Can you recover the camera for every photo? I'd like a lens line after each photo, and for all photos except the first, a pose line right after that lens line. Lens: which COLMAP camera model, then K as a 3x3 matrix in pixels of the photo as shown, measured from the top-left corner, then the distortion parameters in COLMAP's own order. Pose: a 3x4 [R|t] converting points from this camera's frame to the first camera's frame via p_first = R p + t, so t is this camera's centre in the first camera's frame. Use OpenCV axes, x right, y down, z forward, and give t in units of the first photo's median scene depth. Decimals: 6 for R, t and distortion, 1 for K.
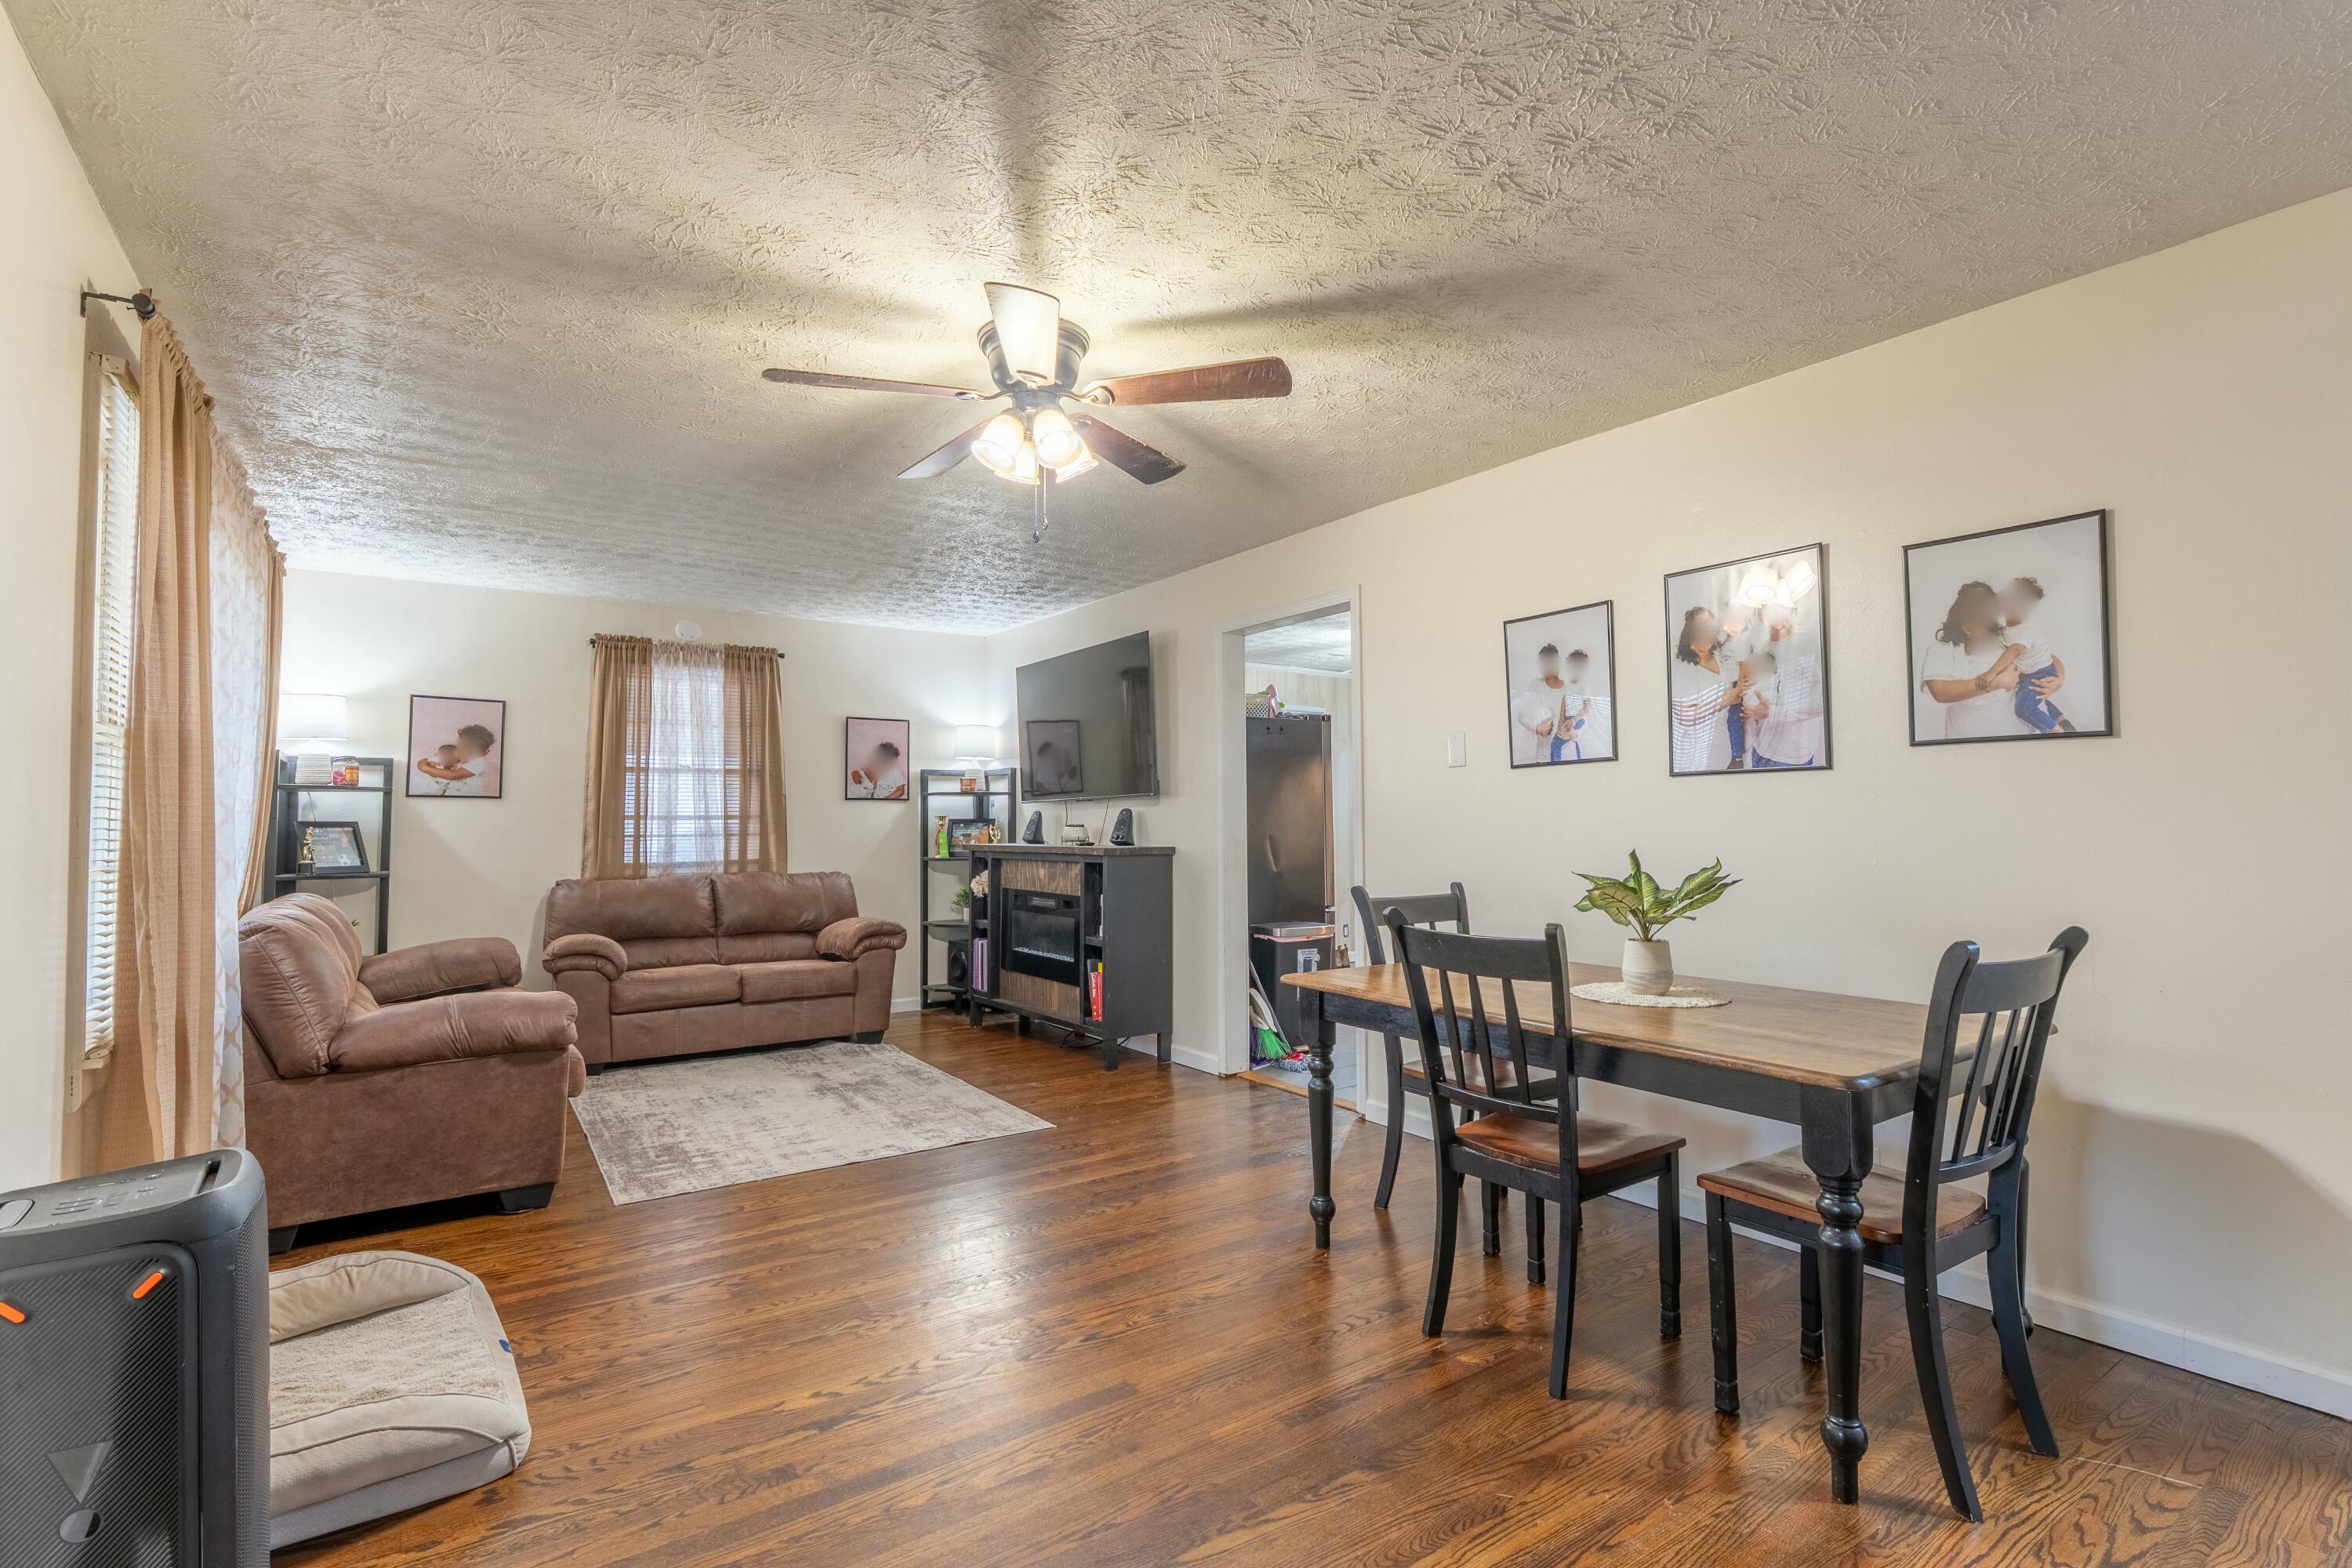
lens RADIAL K [[1077.4, 0, 1175.1], [0, 1077.4, 794.1], [0, 0, 1]] dist [-0.014509, 0.001970]
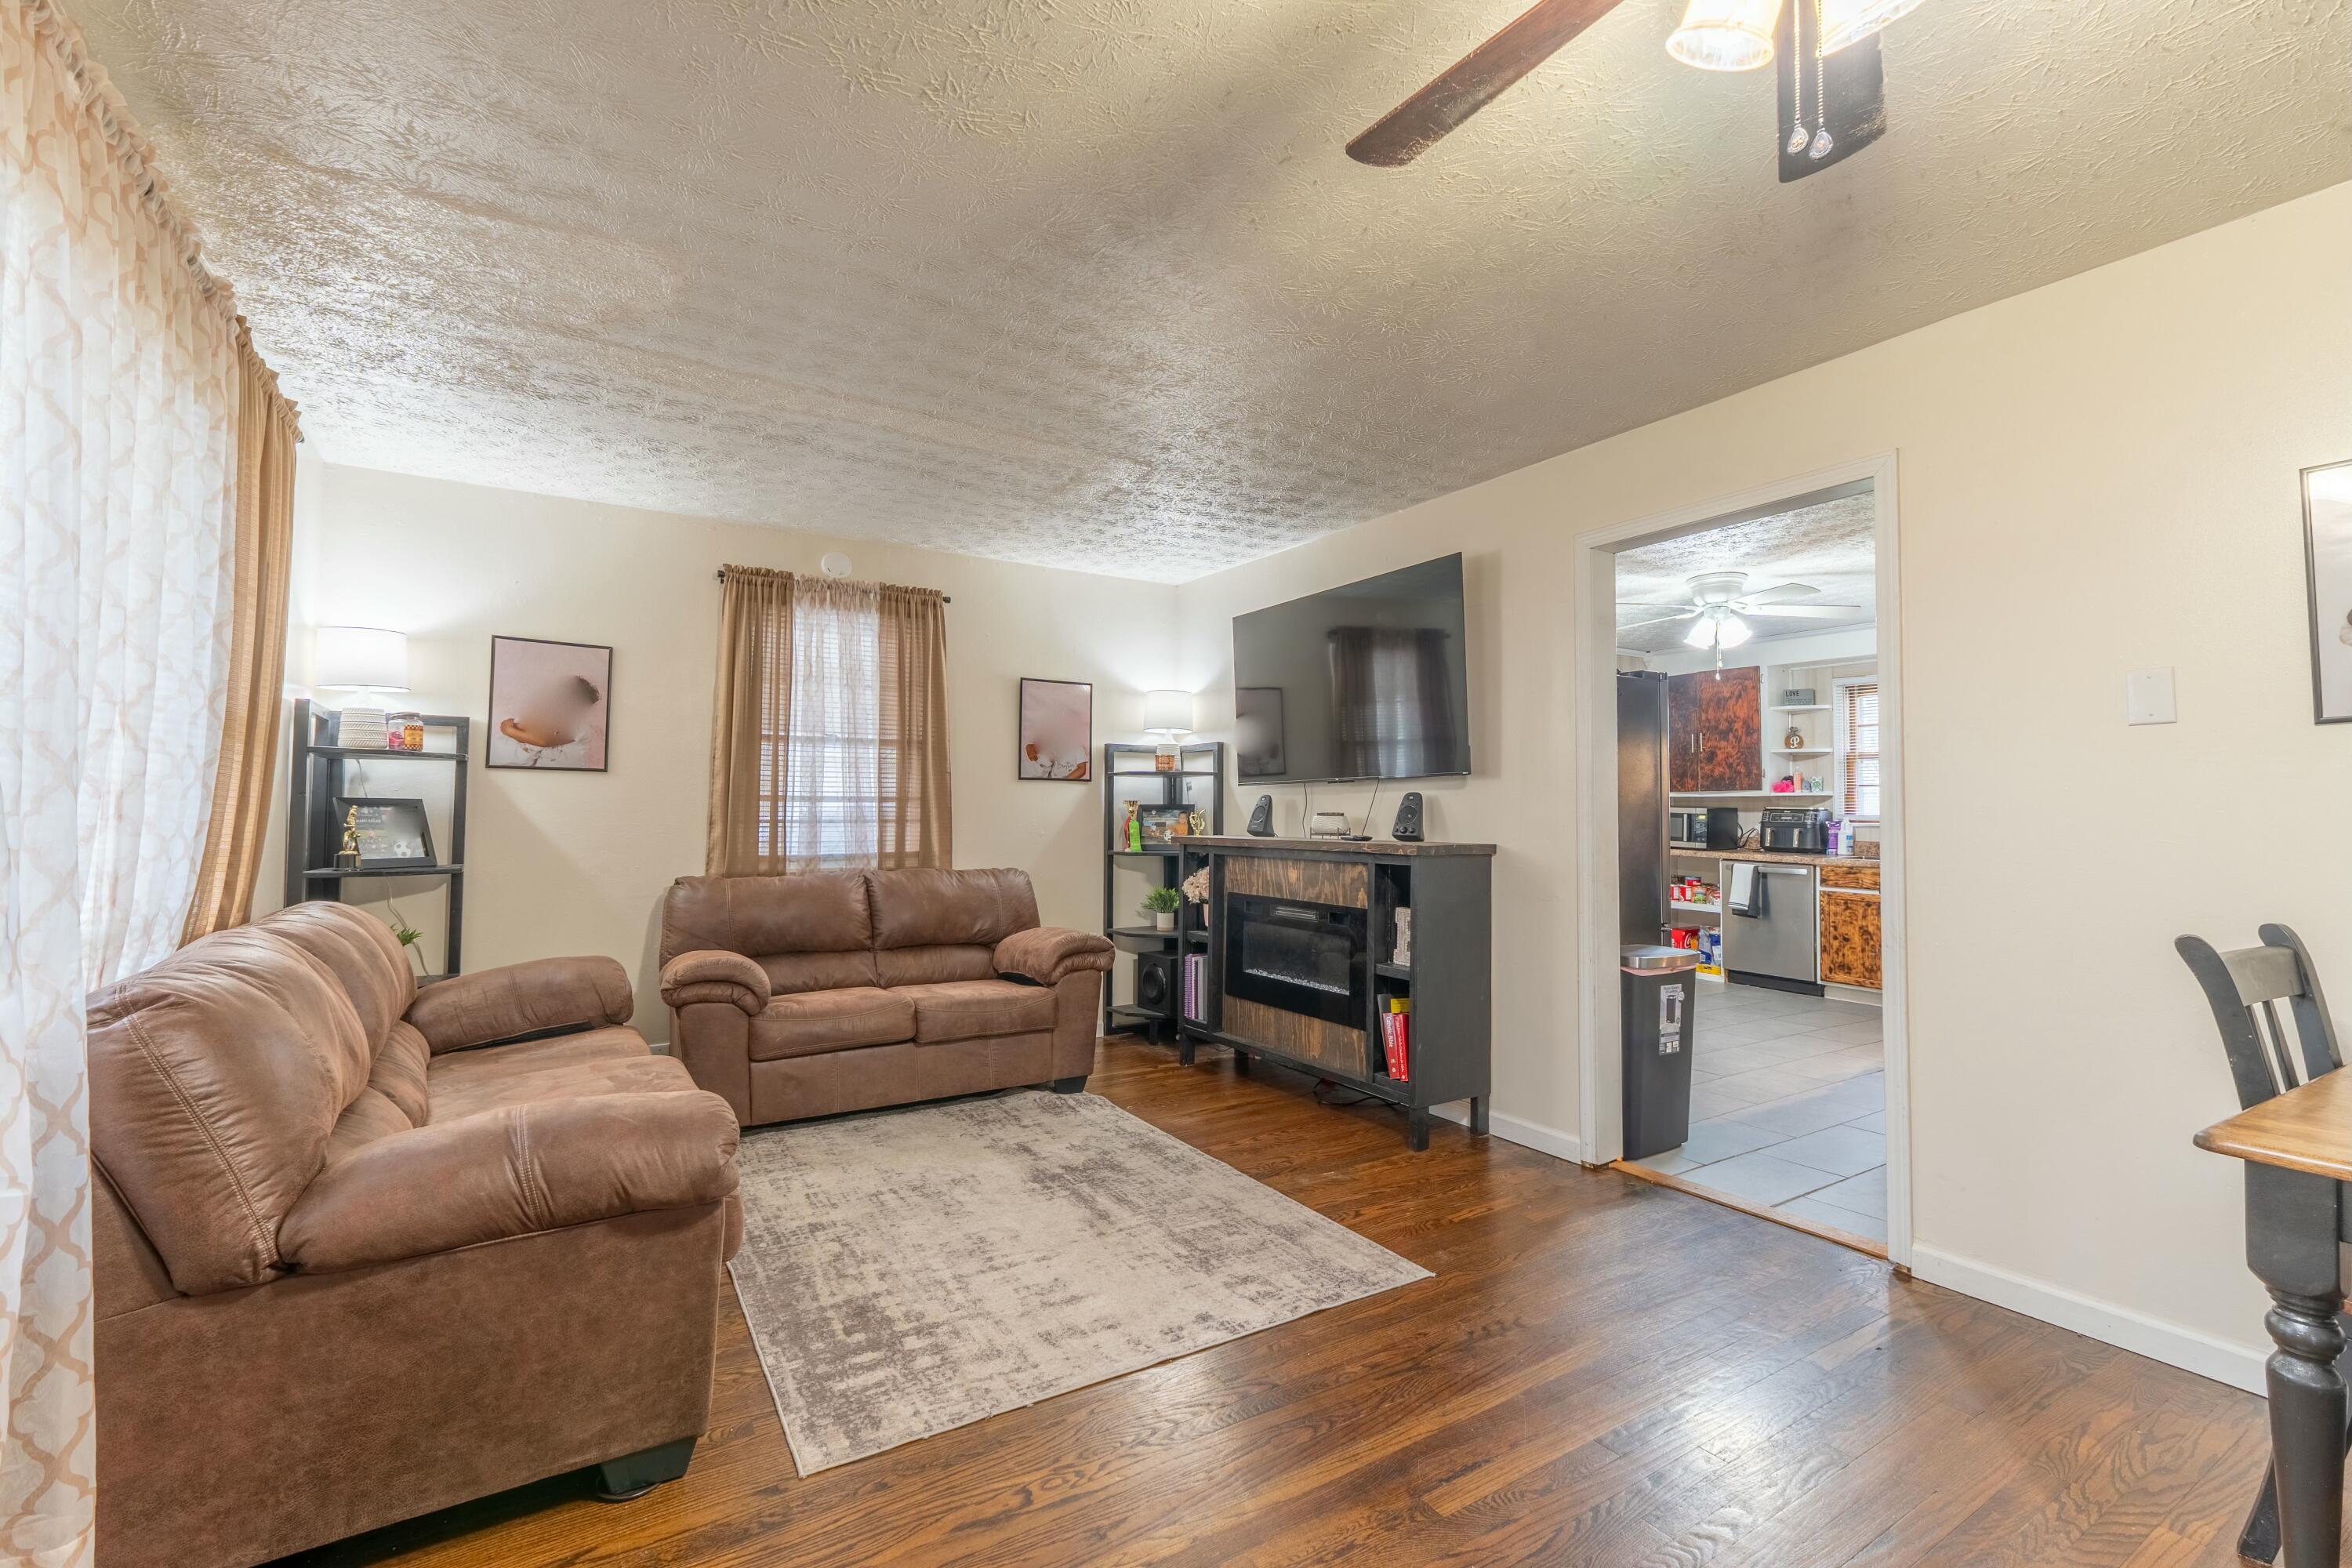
lens RADIAL K [[1021.5, 0, 1178.3], [0, 1021.5, 794.1], [0, 0, 1]] dist [0.001546, -0.000158]
pose [[0.998712, 0.009898, -0.049770, -0.191287], [-0.009436, 0.999910, 0.009508, 0.010294], [0.049860, -0.009026, 0.998715, 0.301479]]
